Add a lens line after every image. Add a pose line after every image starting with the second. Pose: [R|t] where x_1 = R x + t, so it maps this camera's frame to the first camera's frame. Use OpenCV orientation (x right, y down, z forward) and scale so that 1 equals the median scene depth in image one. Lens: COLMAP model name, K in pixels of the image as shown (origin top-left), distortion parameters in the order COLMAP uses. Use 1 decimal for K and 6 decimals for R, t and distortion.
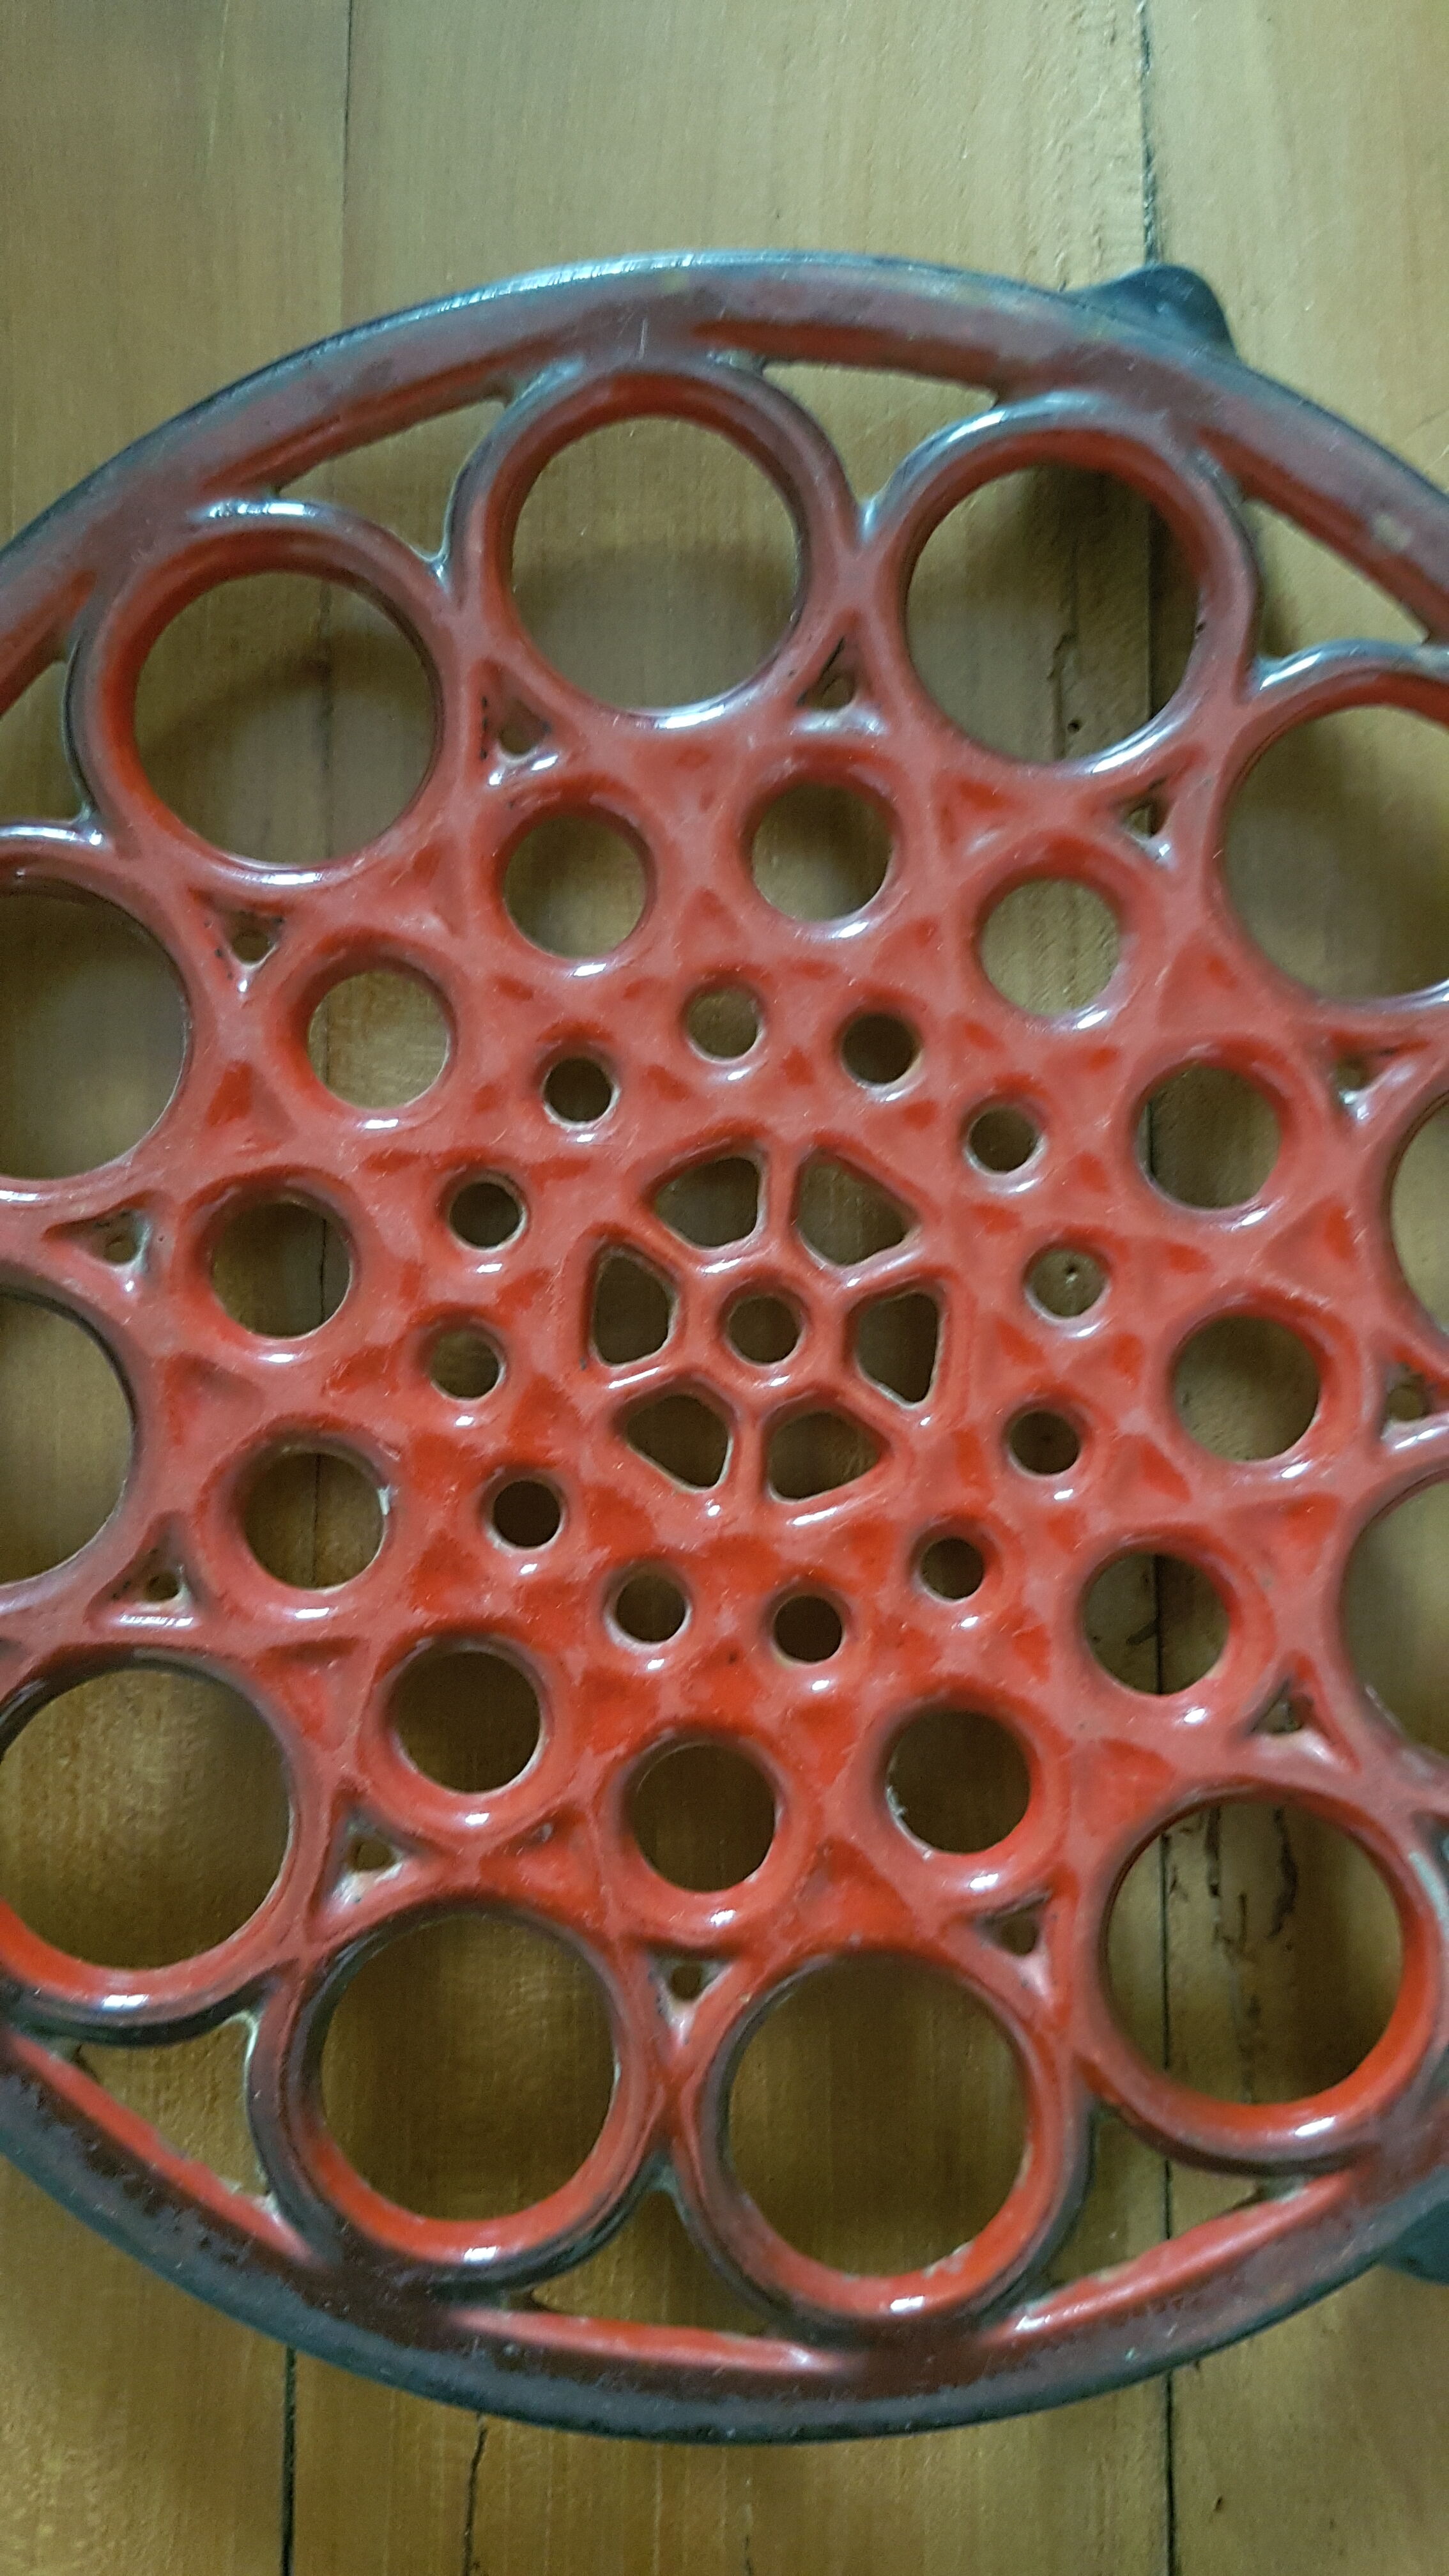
lens RADIAL K [[1931.1, 0, 731.4], [0, 1931.1, 1325.5], [0, 0, 1]] dist [0.007691, -0.084986]
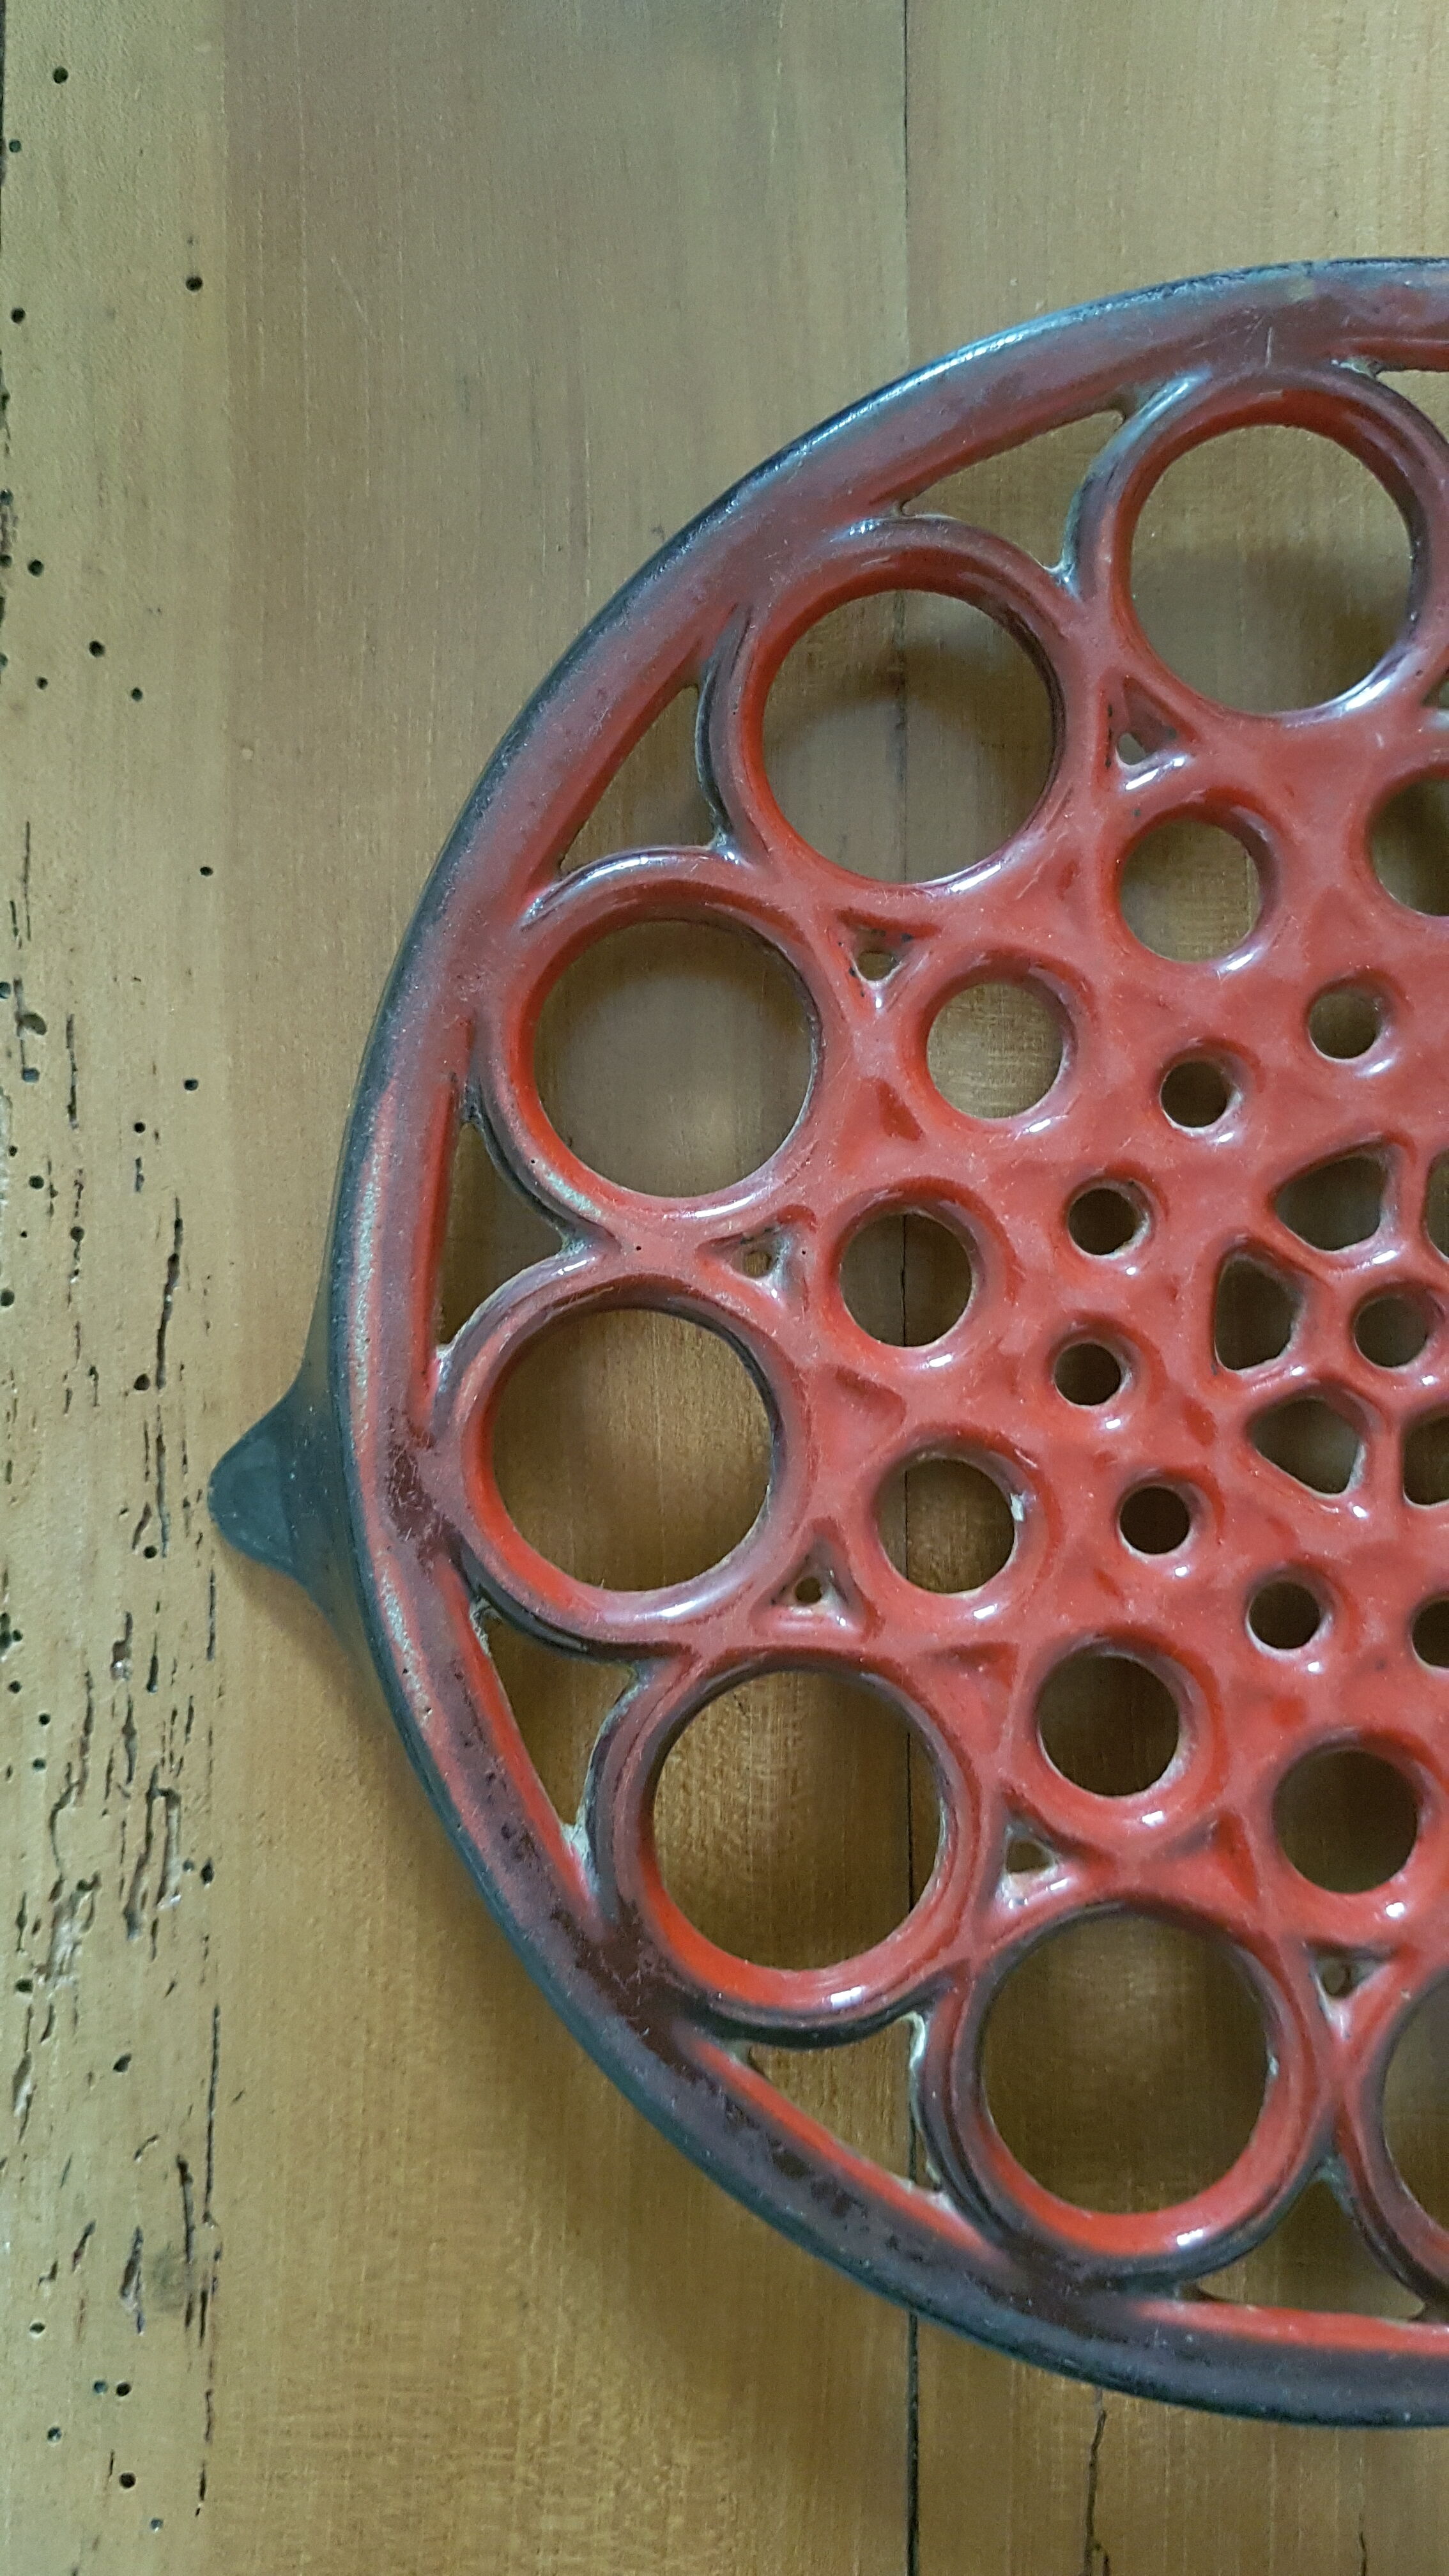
lens RADIAL K [[1929.2, 0, 715.1], [0, 1929.2, 1299.4], [0, 0, 1]] dist [0.001693, -0.078095]
pose [[0.998944, -0.018232, -0.042177, -0.295385], [0.018773, 0.999746, 0.012447, -0.034267], [0.041940, -0.013226, 0.999033, -0.014478]]
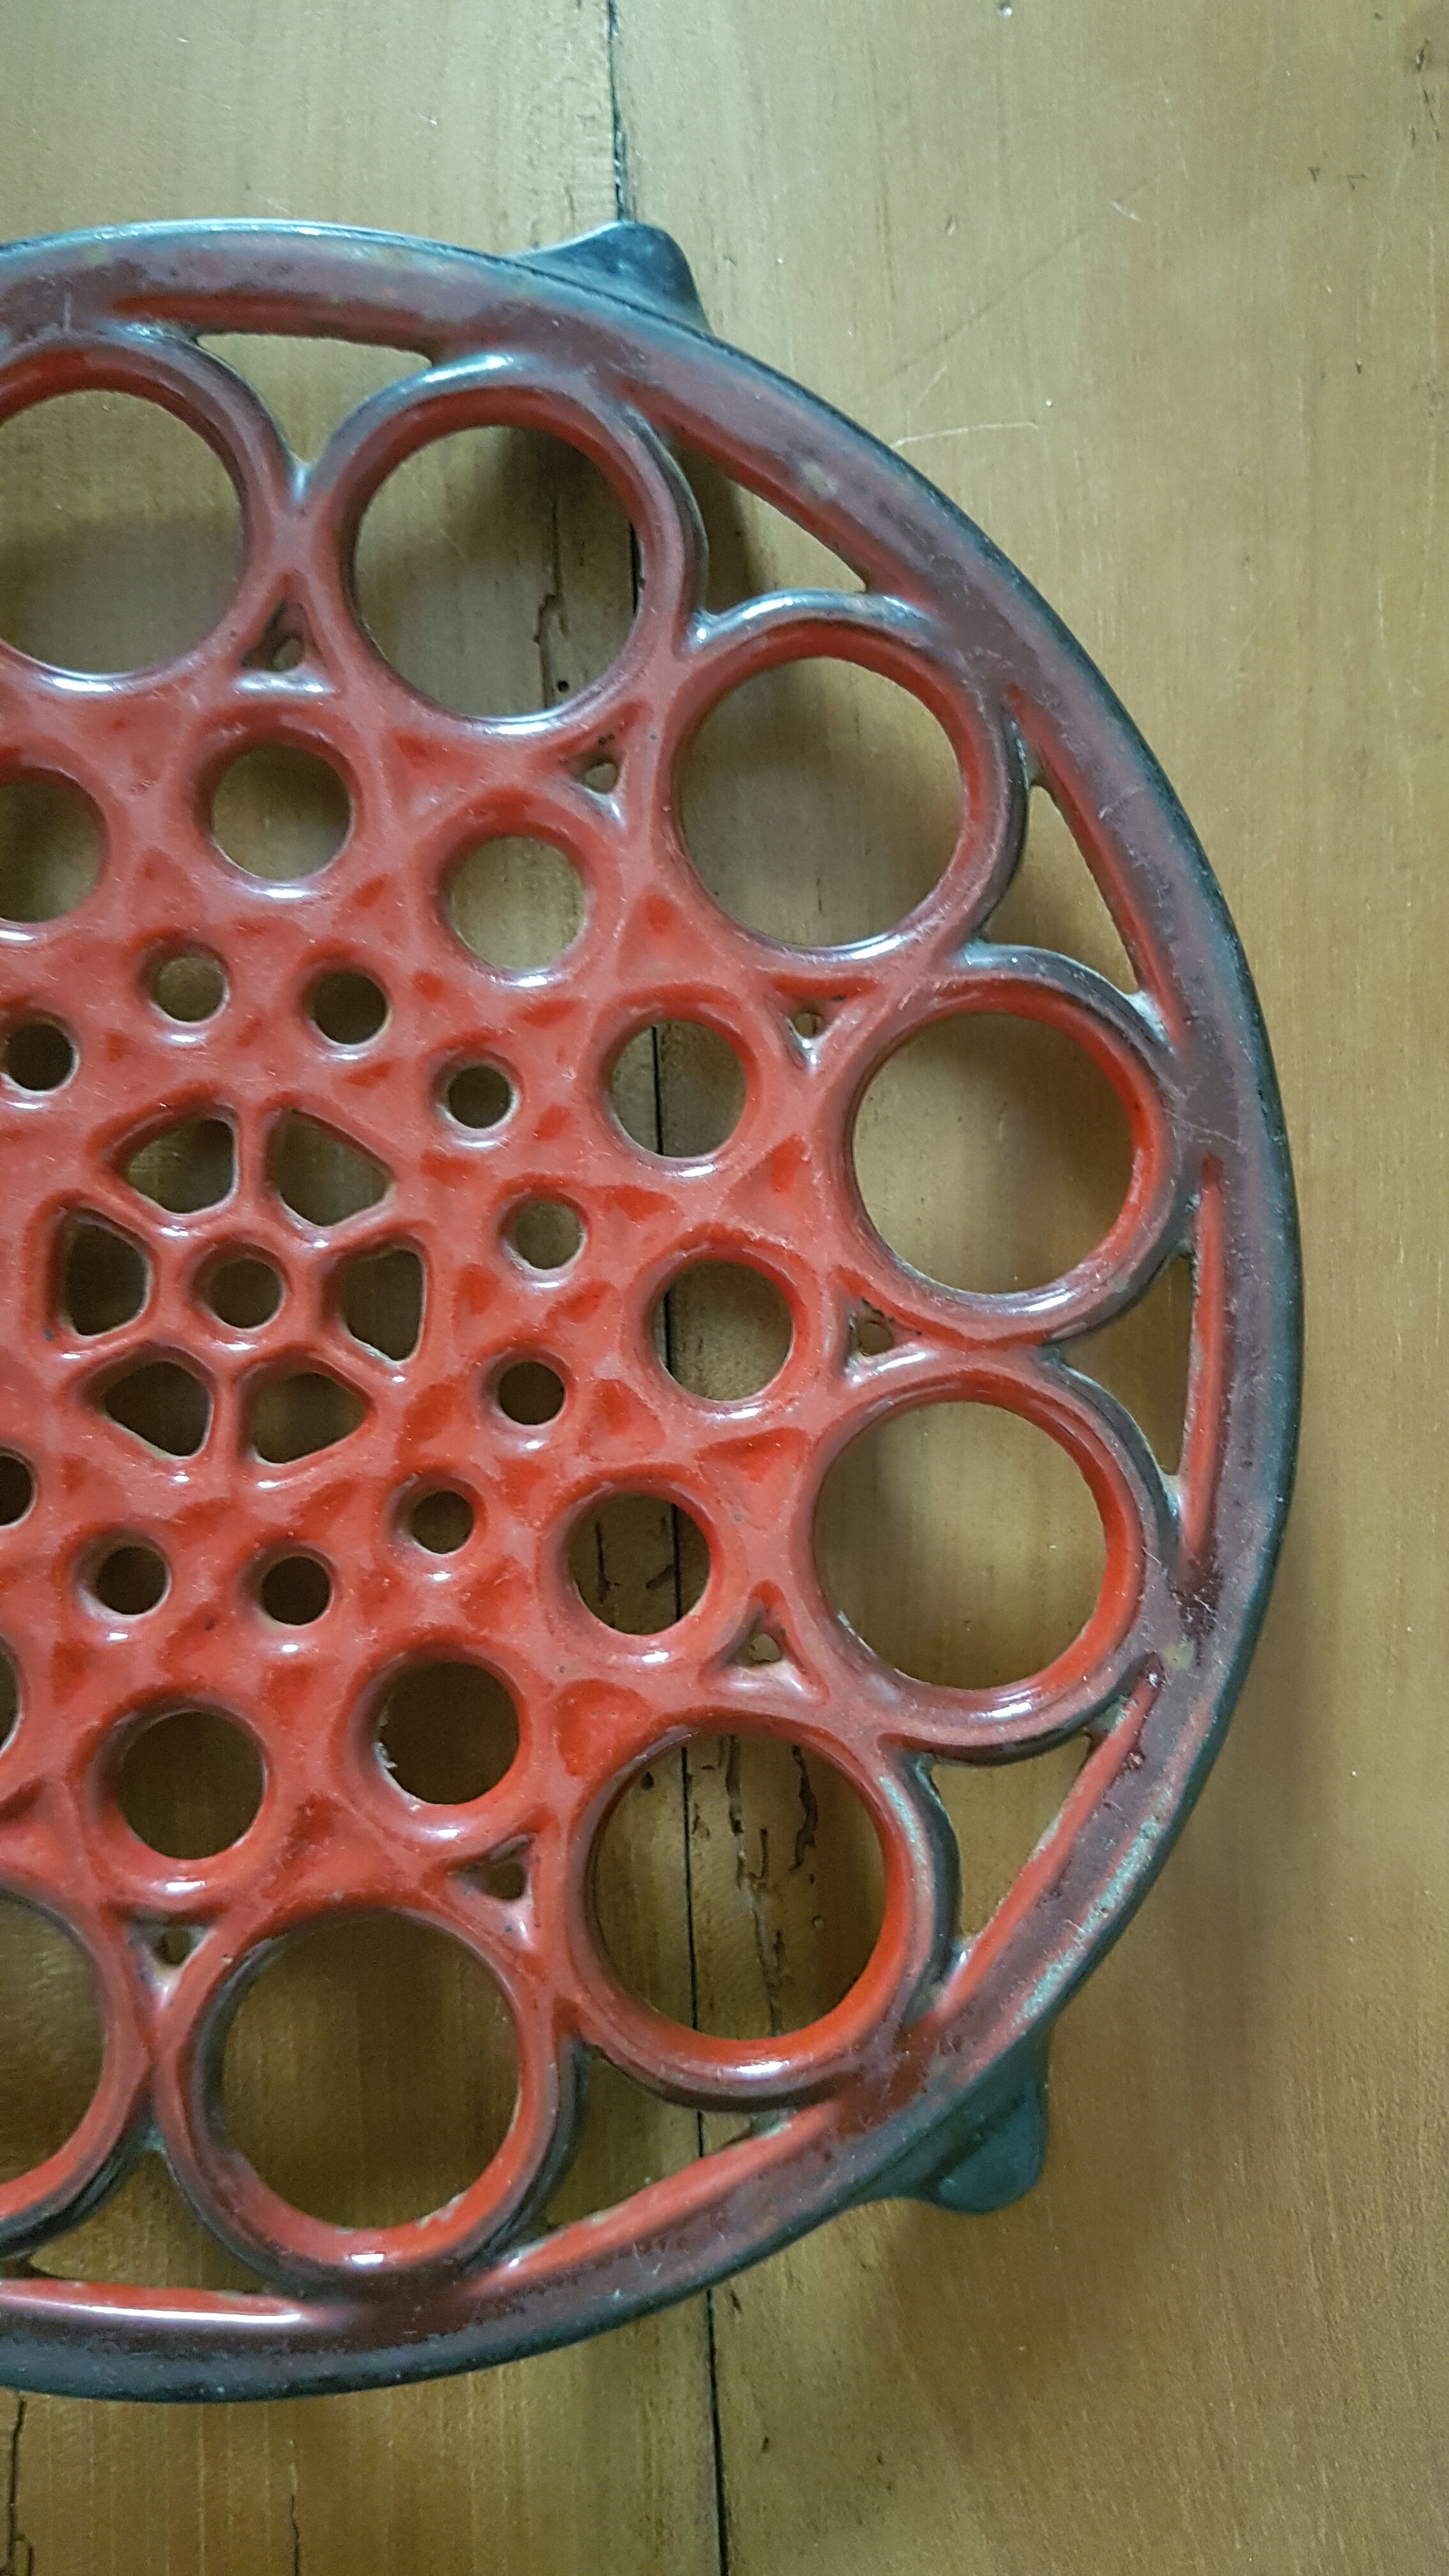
lens RADIAL K [[1929.2, 0, 715.1], [0, 1929.2, 1299.4], [0, 0, 1]] dist [0.001693, -0.078095]
pose [[0.998349, -0.040235, 0.040989, 0.225486], [0.040363, 0.999182, -0.002286, 0.018274], [-0.040863, 0.003937, 0.999157, -0.008845]]
